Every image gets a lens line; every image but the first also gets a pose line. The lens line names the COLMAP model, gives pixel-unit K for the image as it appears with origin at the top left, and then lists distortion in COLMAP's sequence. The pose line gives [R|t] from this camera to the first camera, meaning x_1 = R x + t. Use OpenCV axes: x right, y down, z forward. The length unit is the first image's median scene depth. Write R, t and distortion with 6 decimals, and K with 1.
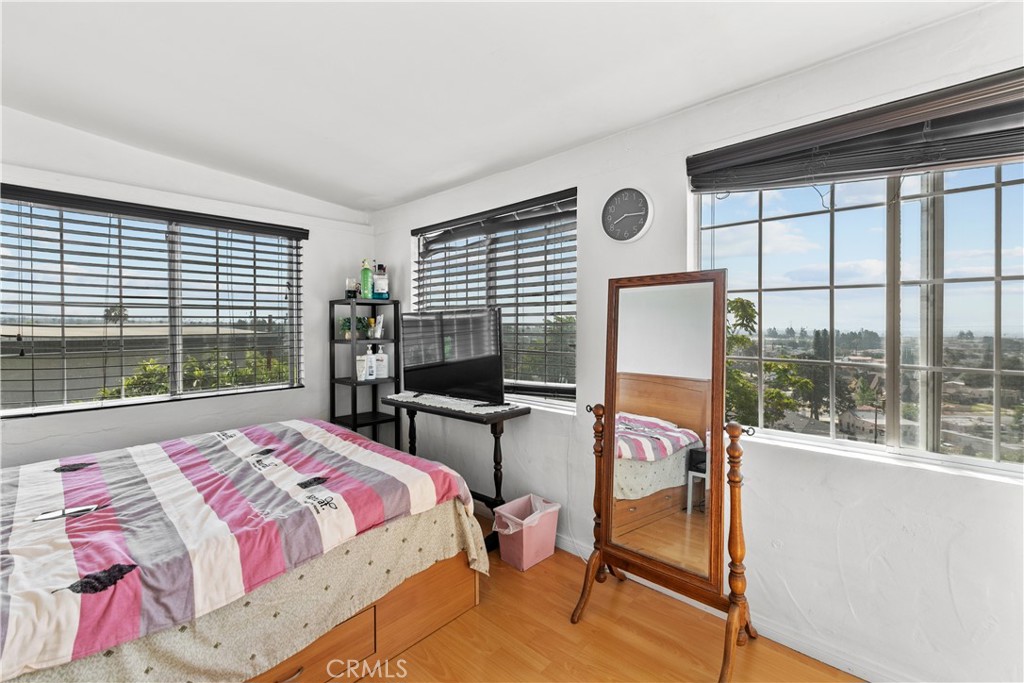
lens RADIAL K [[438.0, 0, 512.7], [0, 438.0, 334.9], [0, 0, 1]] dist [0.002500, -0.000825]
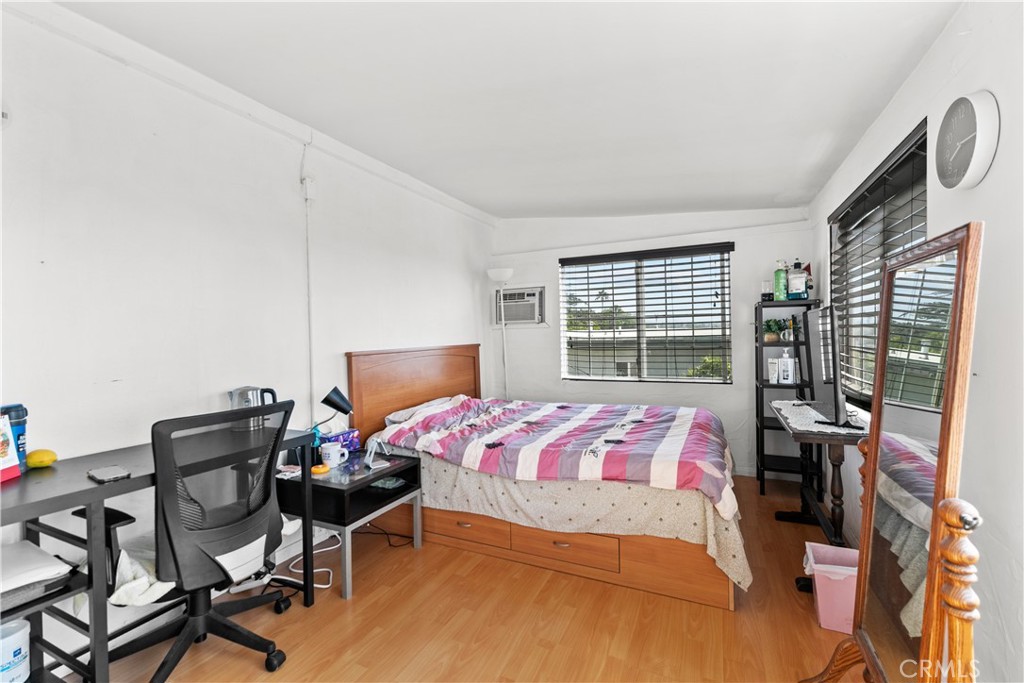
lens RADIAL K [[438.0, 0, 511.3], [0, 438.0, 339.8], [0, 0, 1]] dist [0.002500, -0.000825]
pose [[0.293528, 0.011549, -0.955881, 0.492756], [0.001318, 0.999921, 0.012486, -0.008977], [0.955949, -0.004925, 0.293490, 0.160057]]
